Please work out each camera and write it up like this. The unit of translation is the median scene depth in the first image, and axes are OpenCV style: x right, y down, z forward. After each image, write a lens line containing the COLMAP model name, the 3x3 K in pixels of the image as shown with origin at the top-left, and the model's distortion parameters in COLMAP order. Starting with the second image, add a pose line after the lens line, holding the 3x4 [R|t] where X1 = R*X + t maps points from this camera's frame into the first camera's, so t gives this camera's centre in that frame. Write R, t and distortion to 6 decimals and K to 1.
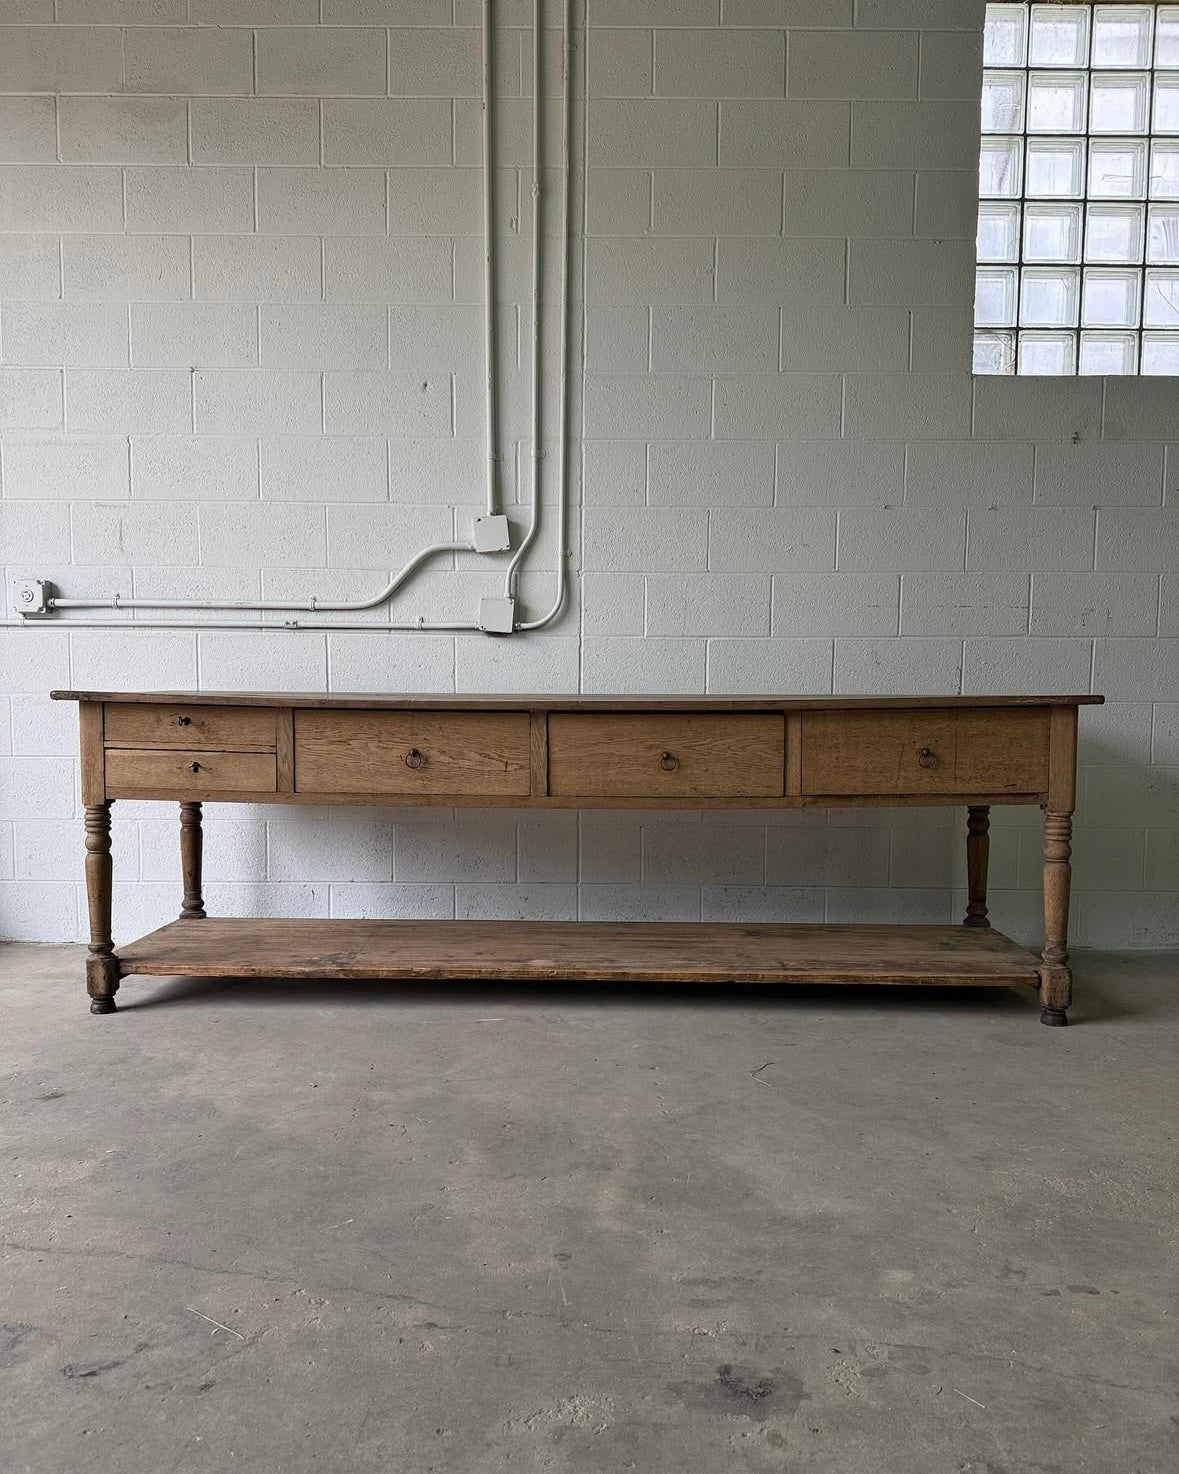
lens RADIAL K [[1124.3, 0, 591.3], [0, 1124.3, 783.3], [0, 0, 1]] dist [0.007633, -0.013543]
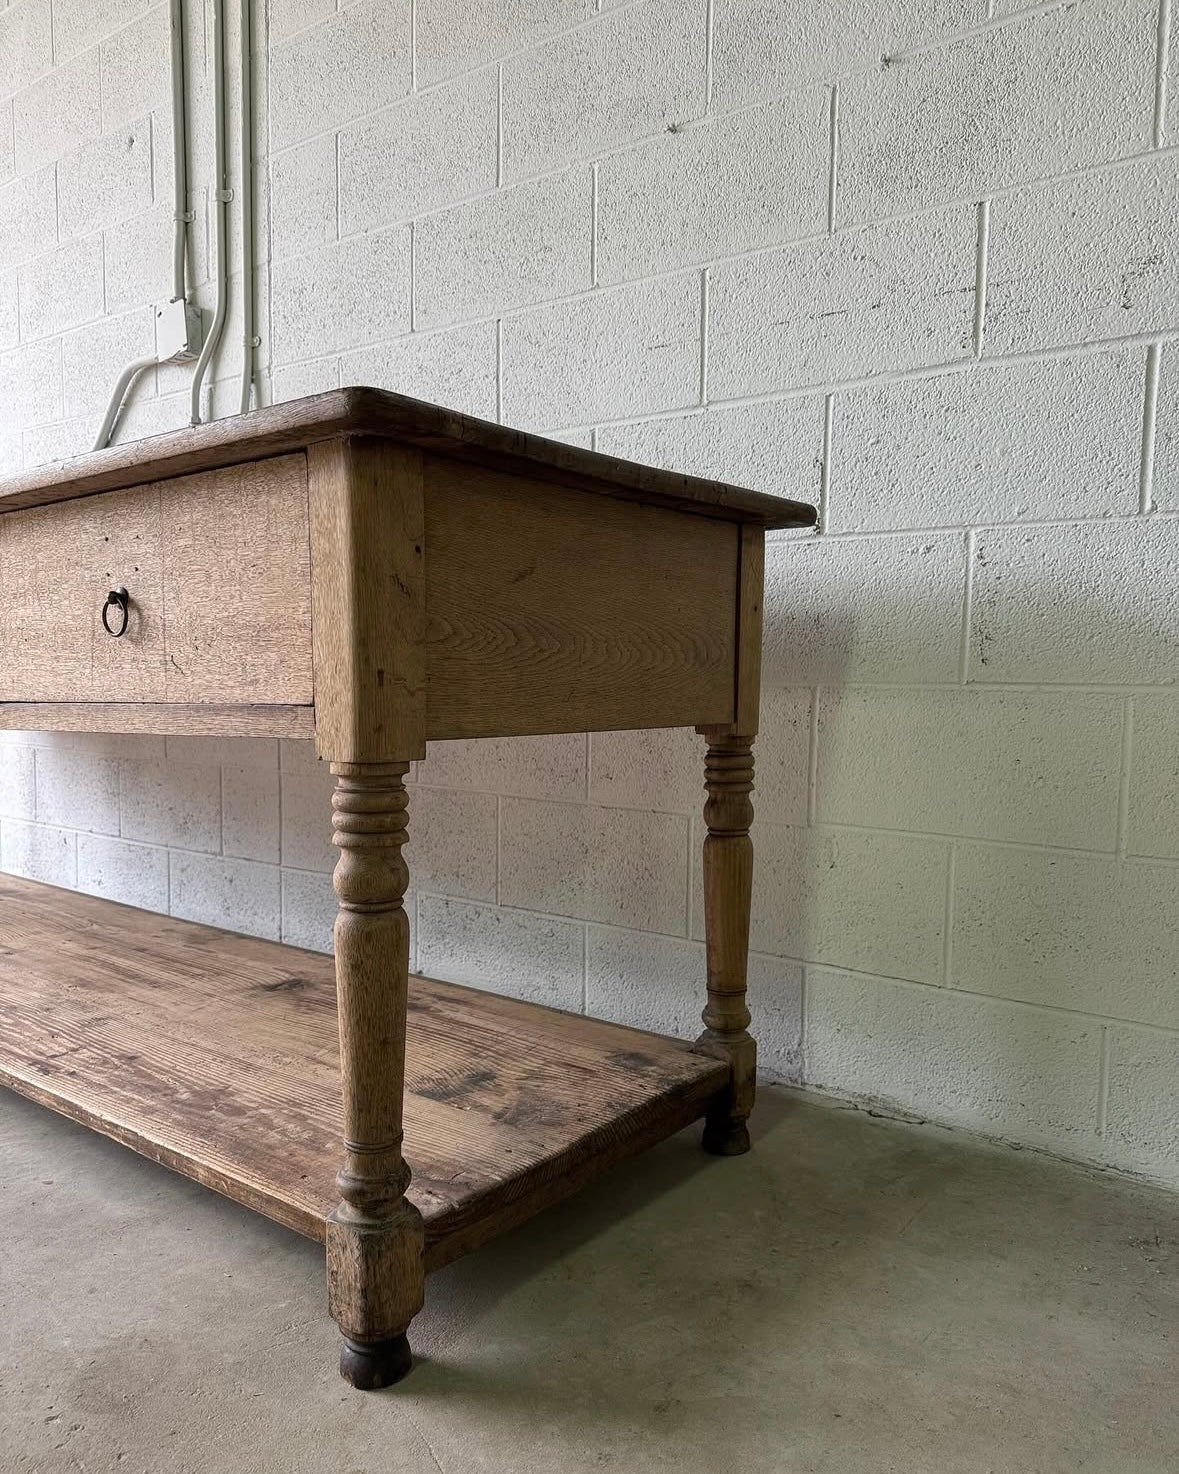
lens RADIAL K [[1152.3, 0, 589.3], [0, 1152.3, 769.0], [0, 0, 1]] dist [-0.002821, -0.000023]
pose [[0.799550, 0.053962, -0.598170, 0.549317], [-0.051343, 0.998451, 0.021443, 0.011751], [0.598401, 0.013567, 0.801082, 0.617689]]
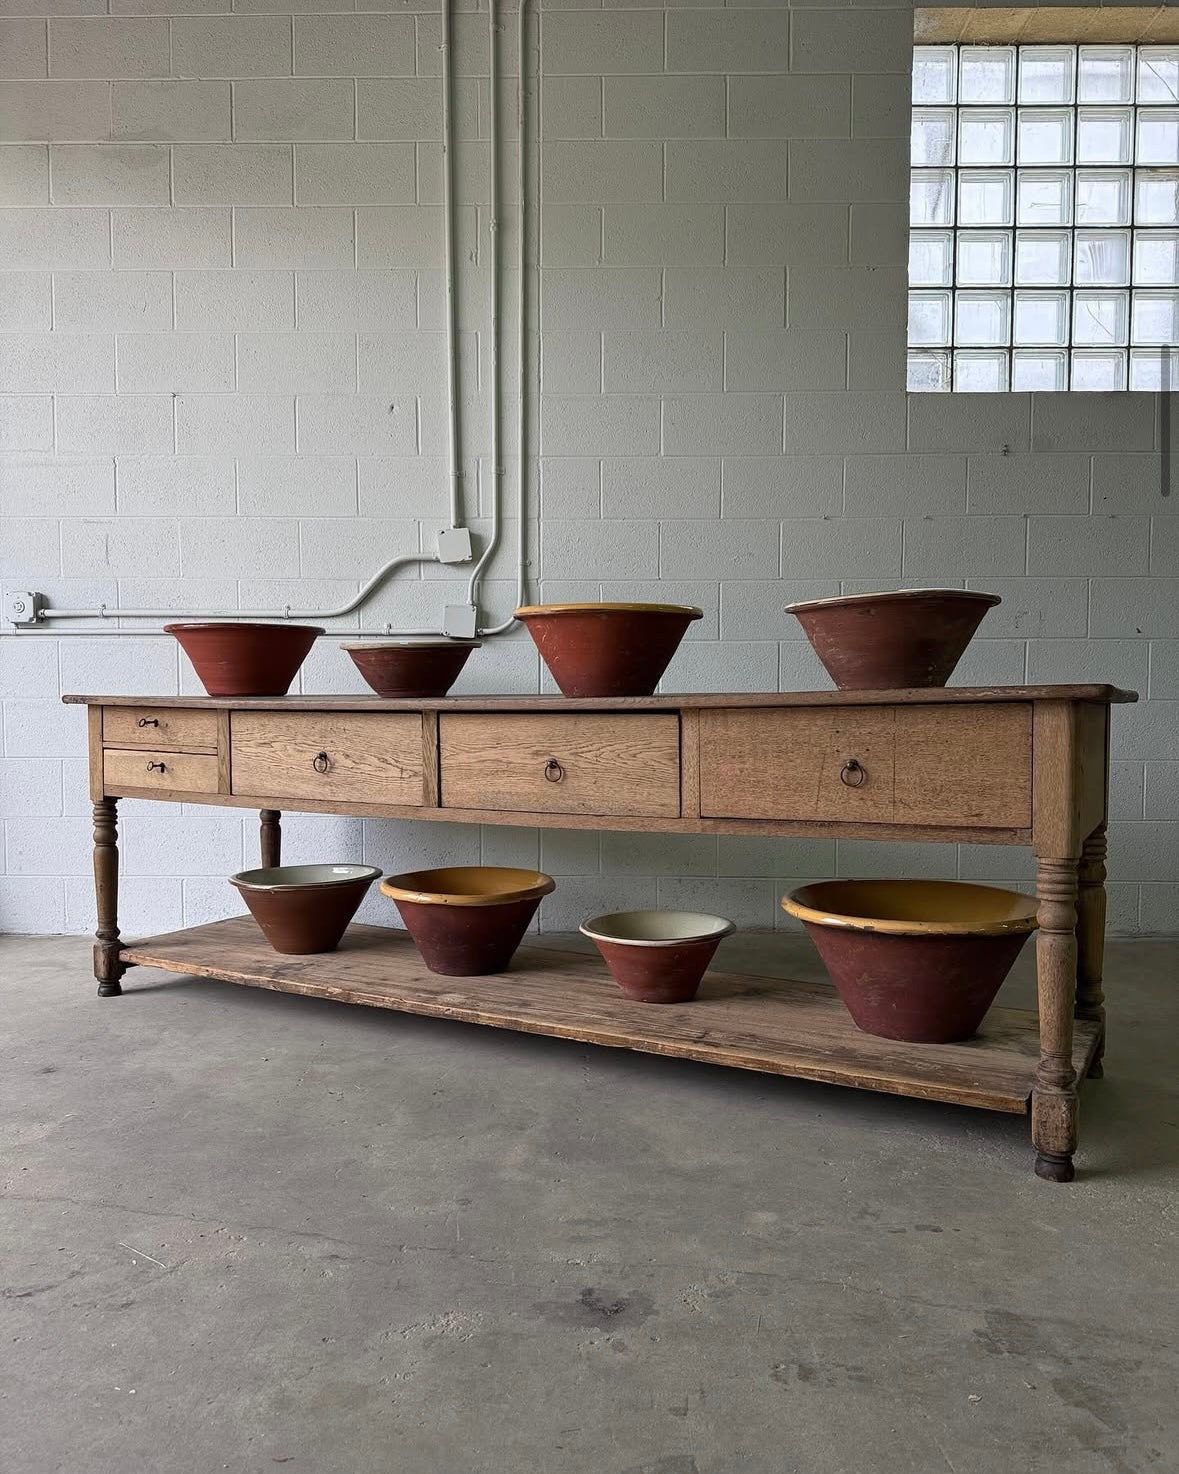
lens RADIAL K [[1124.8, 0, 594.0], [0, 1124.8, 755.1], [0, 0, 1]] dist [0.004905, -0.009451]
pose [[0.999909, -0.006206, -0.011998, 0.055826], [0.005874, 0.999605, -0.027496, 0.006119], [0.012164, 0.027423, 0.999550, -0.054727]]
